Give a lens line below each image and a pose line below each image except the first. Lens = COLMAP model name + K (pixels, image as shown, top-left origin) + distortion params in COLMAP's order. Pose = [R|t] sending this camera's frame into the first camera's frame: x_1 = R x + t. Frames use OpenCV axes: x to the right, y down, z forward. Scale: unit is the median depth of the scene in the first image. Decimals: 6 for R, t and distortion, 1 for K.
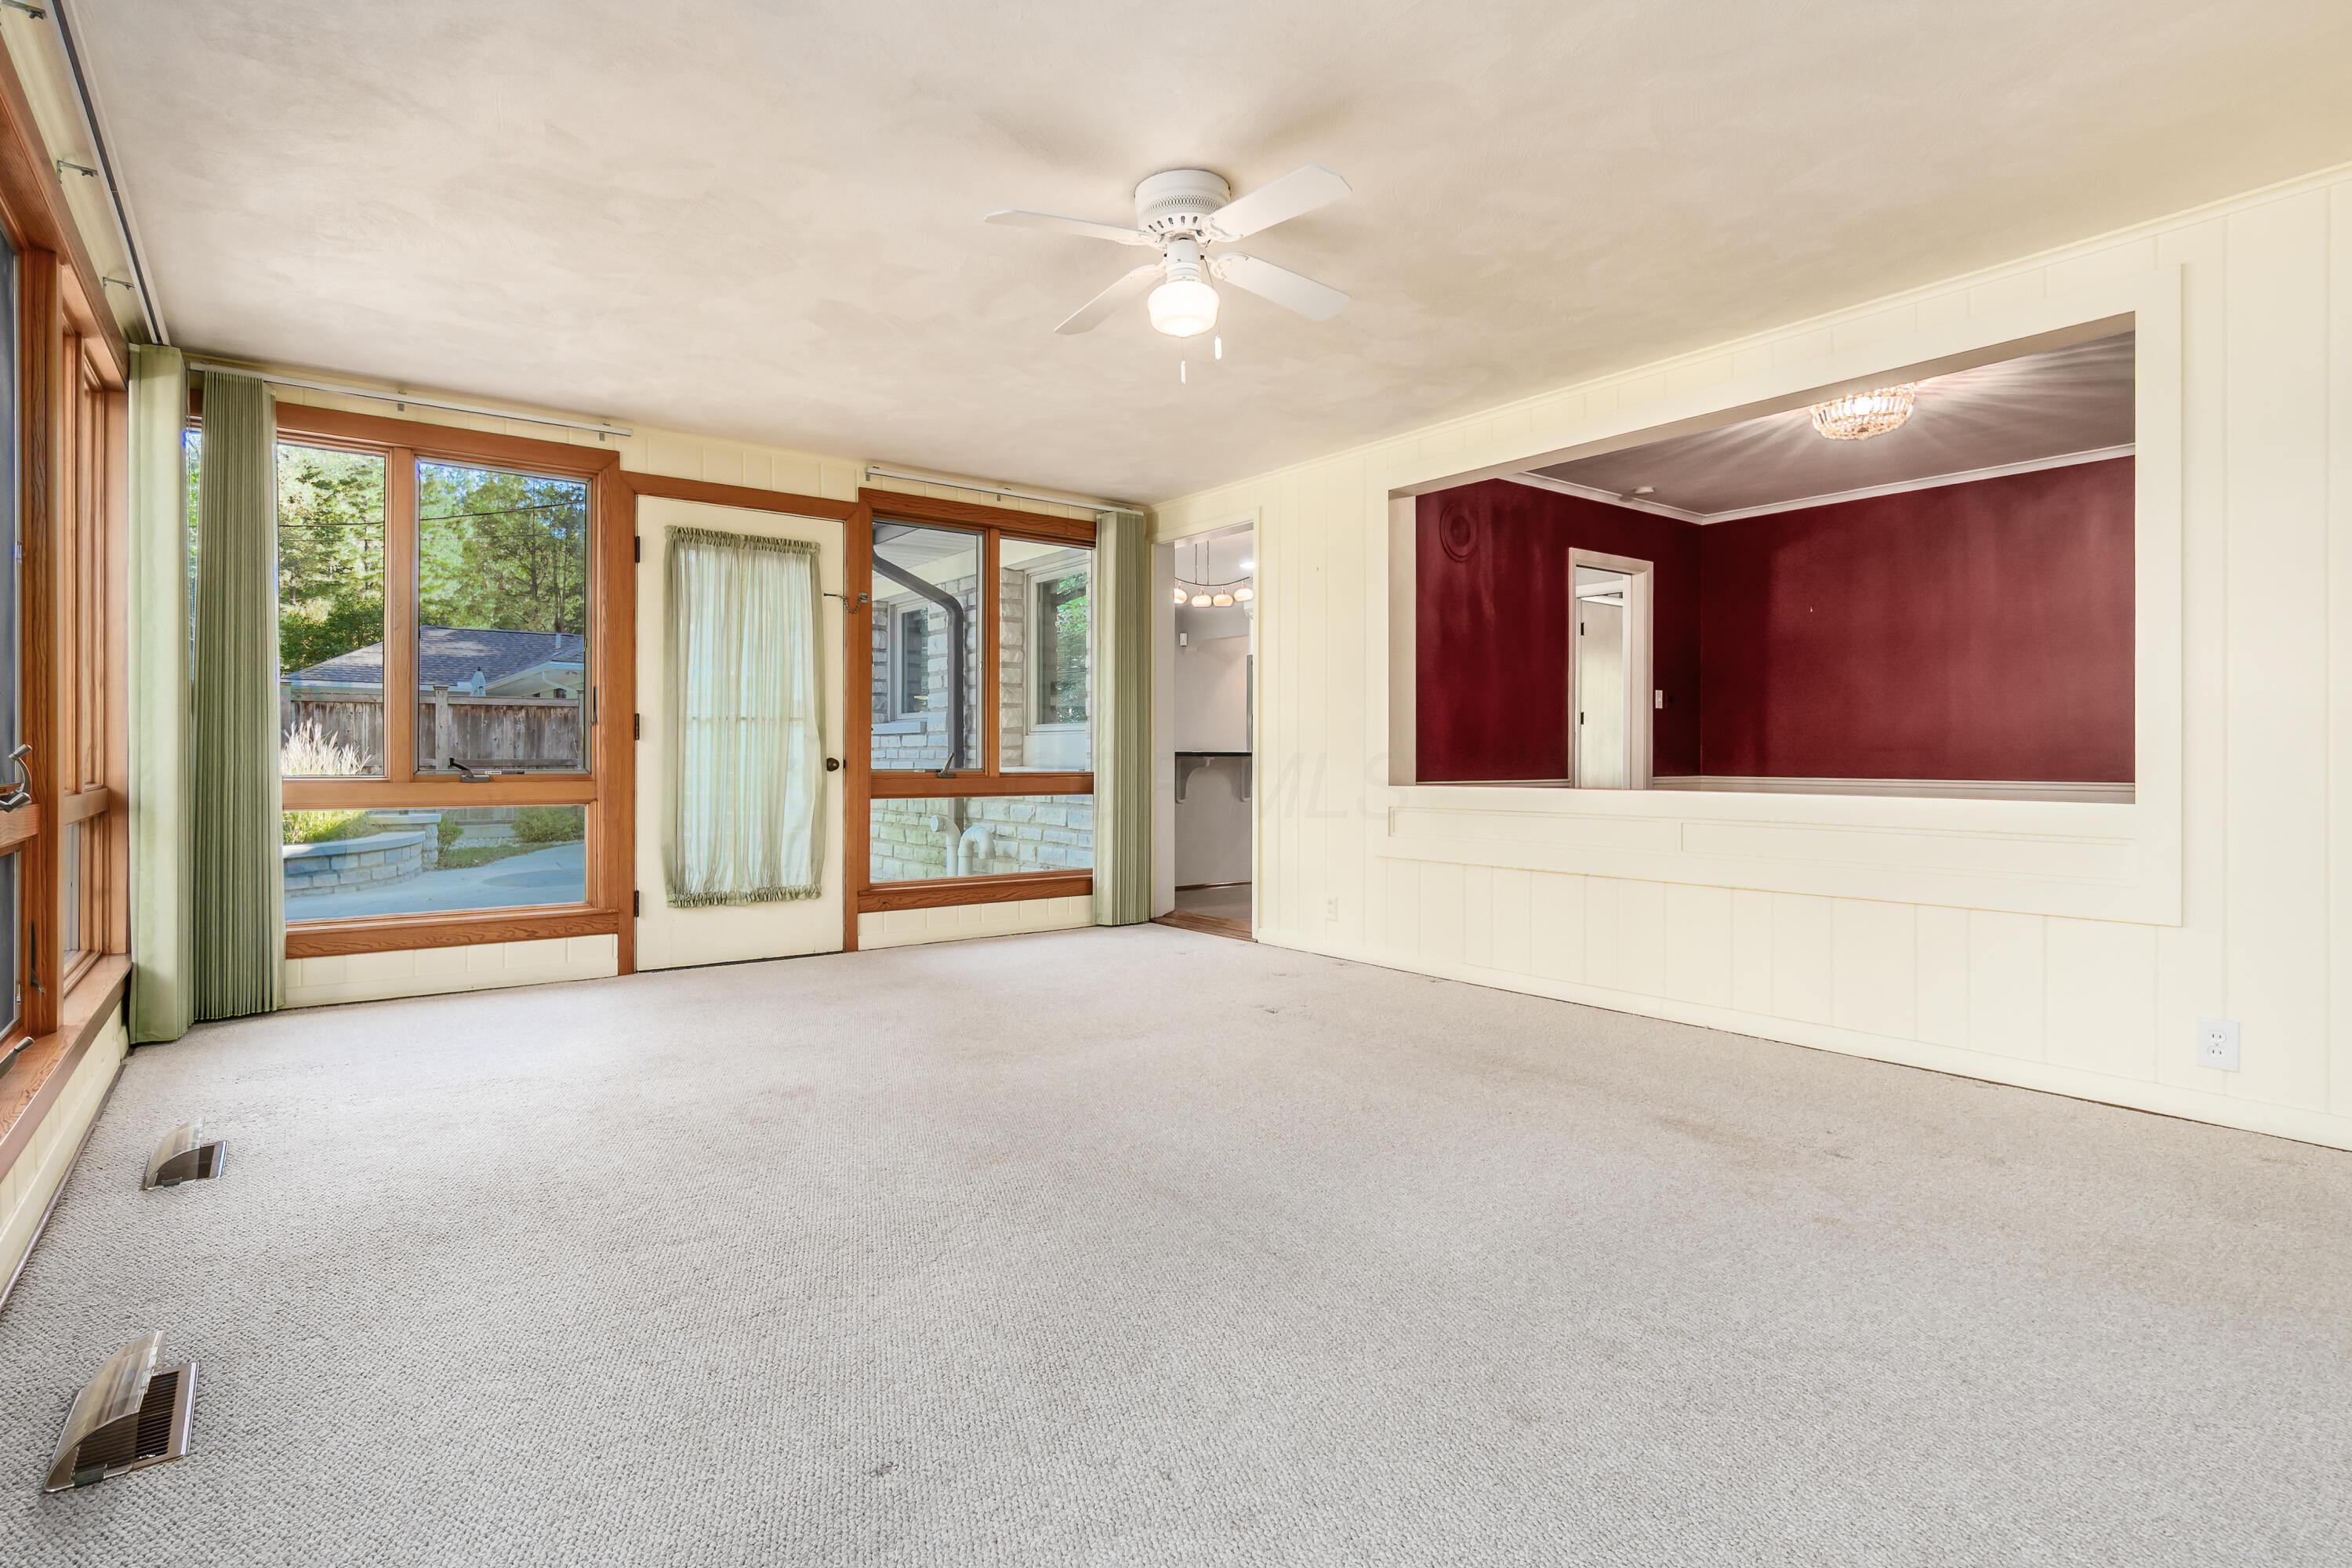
lens RADIAL K [[1184.1, 0, 1176.5], [0, 1184.1, 747.9], [0, 0, 1]] dist [-0.001395, -0.000186]
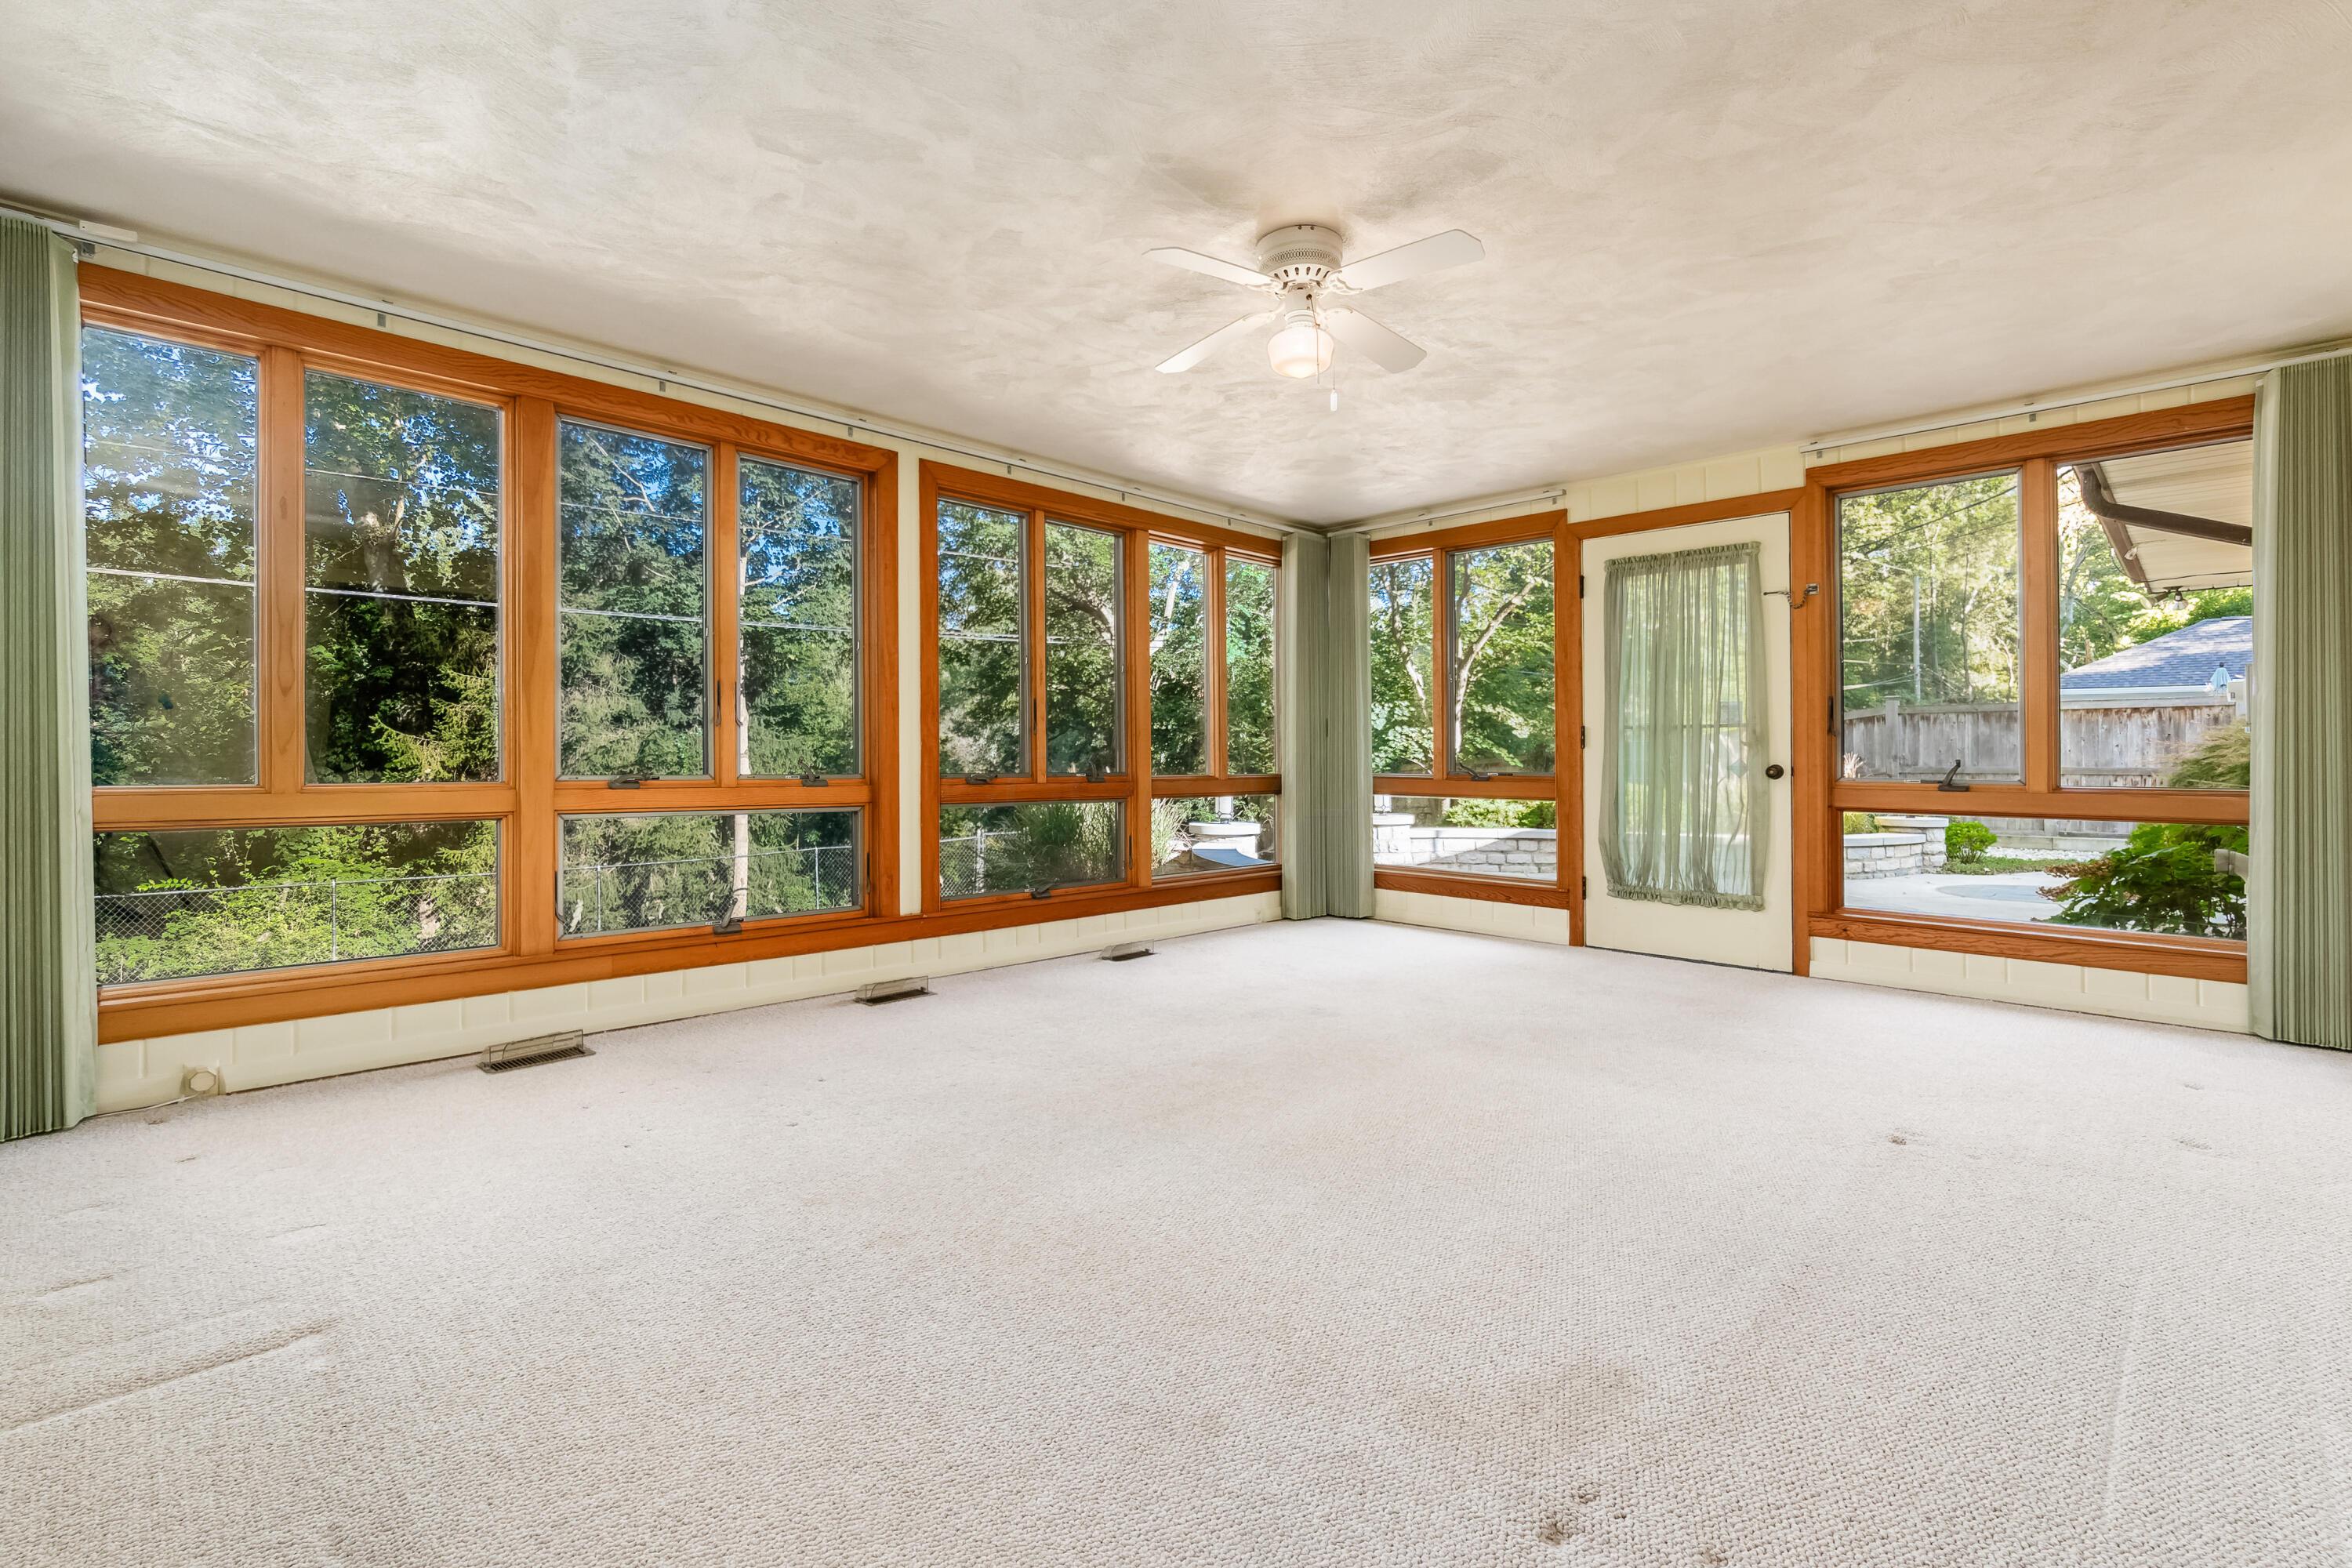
lens RADIAL K [[1032.9, 0, 1155.9], [0, 1032.9, 761.7], [0, 0, 1]] dist [-0.011704, 0.000236]
pose [[0.125171, 0.003668, -0.992128, 0.471238], [0.004146, 0.999982, 0.004220, 0.000189], [0.992127, -0.004642, 0.125153, 0.415427]]
